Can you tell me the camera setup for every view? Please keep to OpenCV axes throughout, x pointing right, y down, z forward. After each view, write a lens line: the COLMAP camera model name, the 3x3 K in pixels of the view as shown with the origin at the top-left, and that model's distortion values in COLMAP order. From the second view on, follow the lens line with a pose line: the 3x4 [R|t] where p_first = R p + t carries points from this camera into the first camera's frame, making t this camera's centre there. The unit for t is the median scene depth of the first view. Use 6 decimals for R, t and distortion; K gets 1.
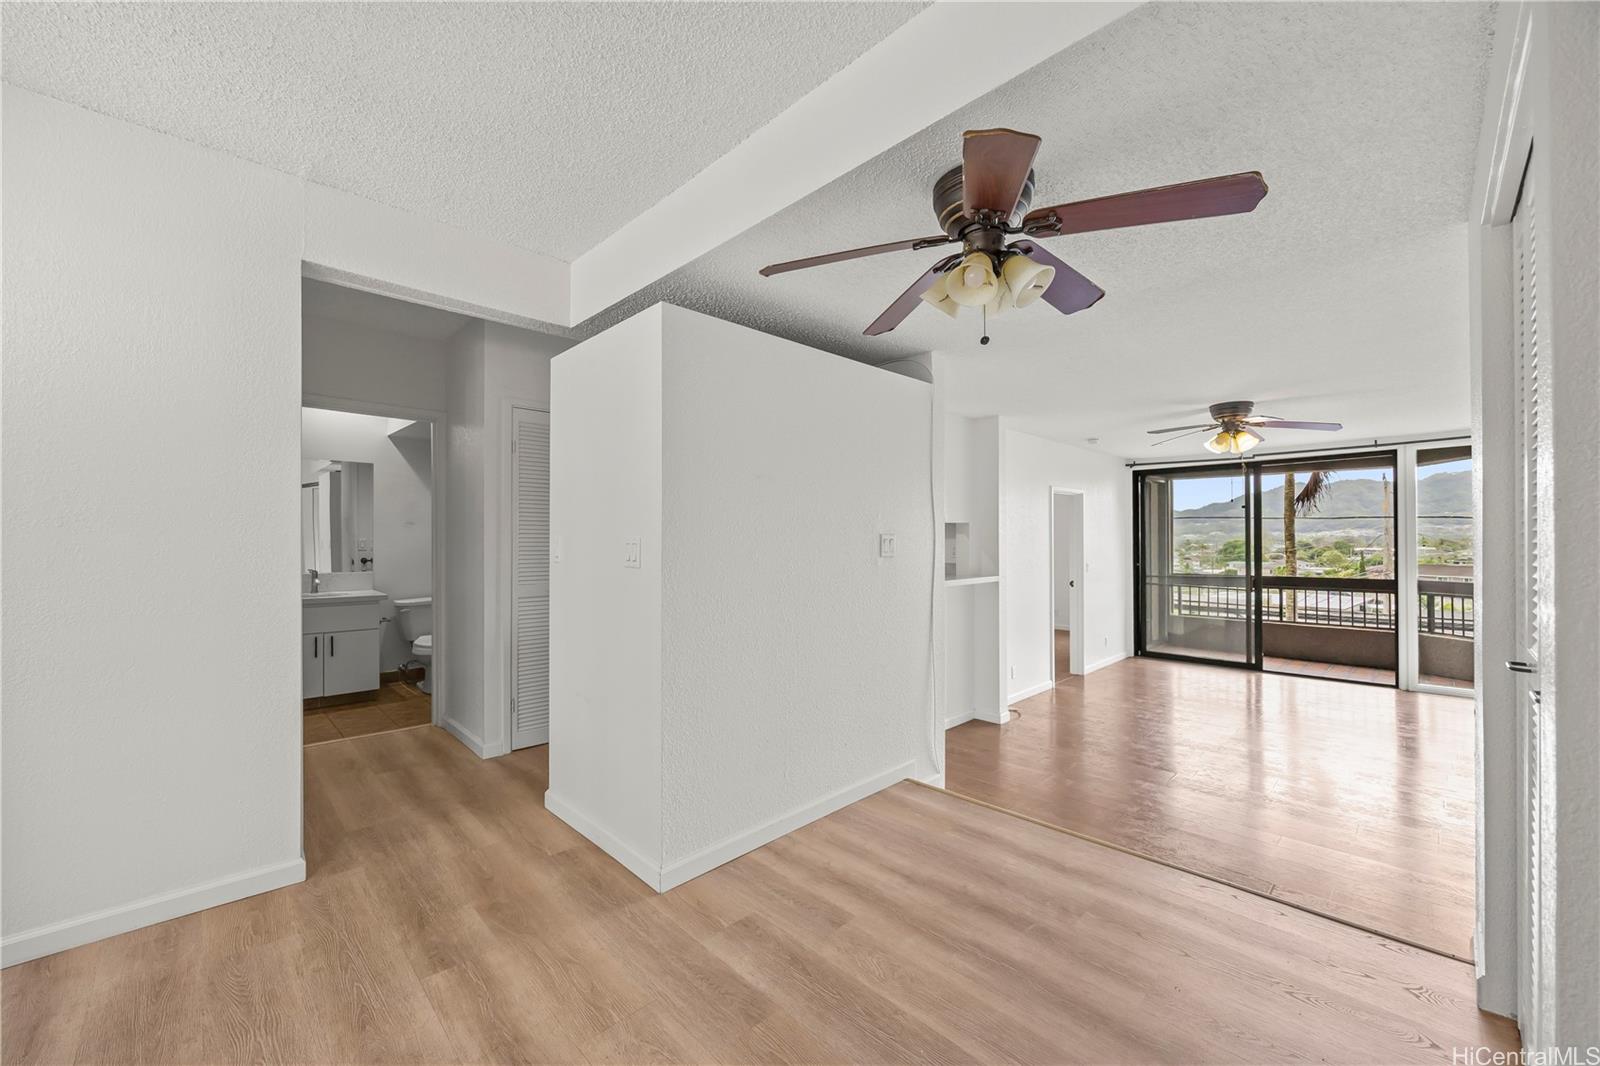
lens RADIAL K [[621.6, 0, 793.6], [0, 621.6, 535.1], [0, 0, 1]] dist [-0.005652, 0.000919]
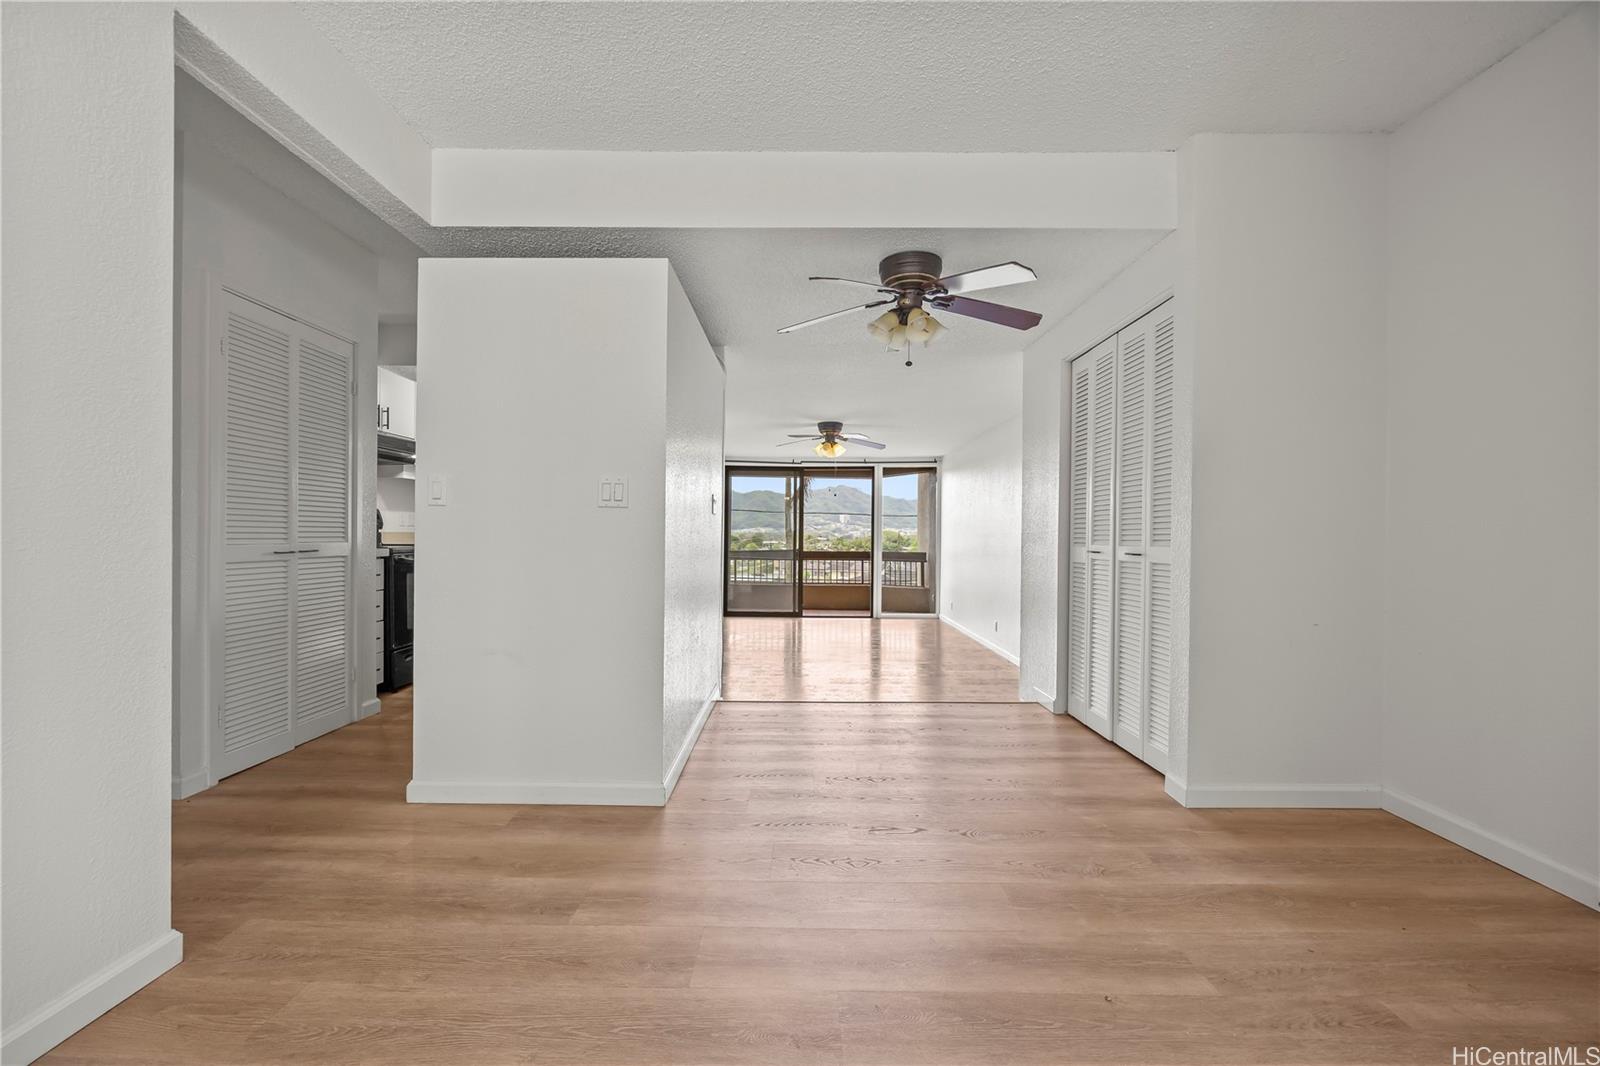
lens RADIAL K [[621.6, 0, 796.7], [0, 621.6, 539.7], [0, 0, 1]] dist [-0.005652, 0.000919]
pose [[0.701066, 0.002613, 0.713092, -0.283784], [-0.015611, 0.999810, 0.011684, 0.032542], [-0.712926, -0.019324, 0.700973, 0.028415]]
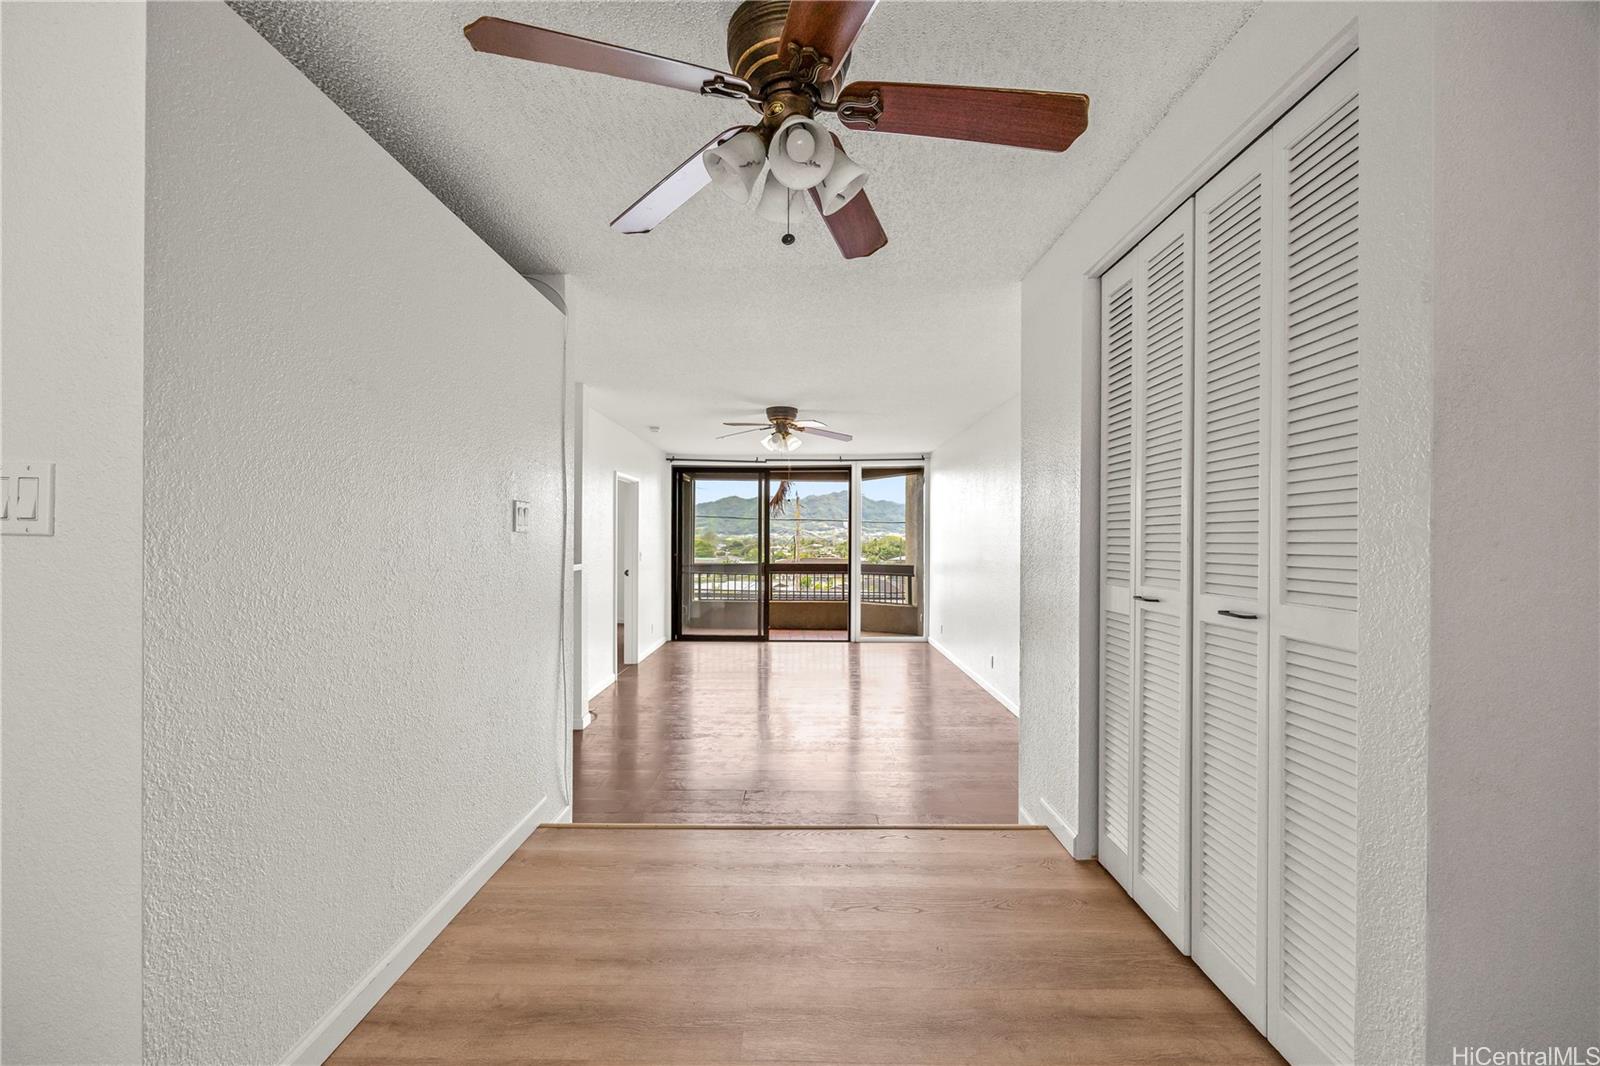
lens RADIAL K [[621.6, 0, 800.0], [0, 621.6, 542.7], [0, 0, 1]] dist [-0.005652, 0.000919]
pose [[0.701490, 0.000307, 0.712679, -0.068207], [-0.010557, 0.999895, 0.009960, 0.017800], [-0.712601, -0.014511, 0.701419, 0.124037]]
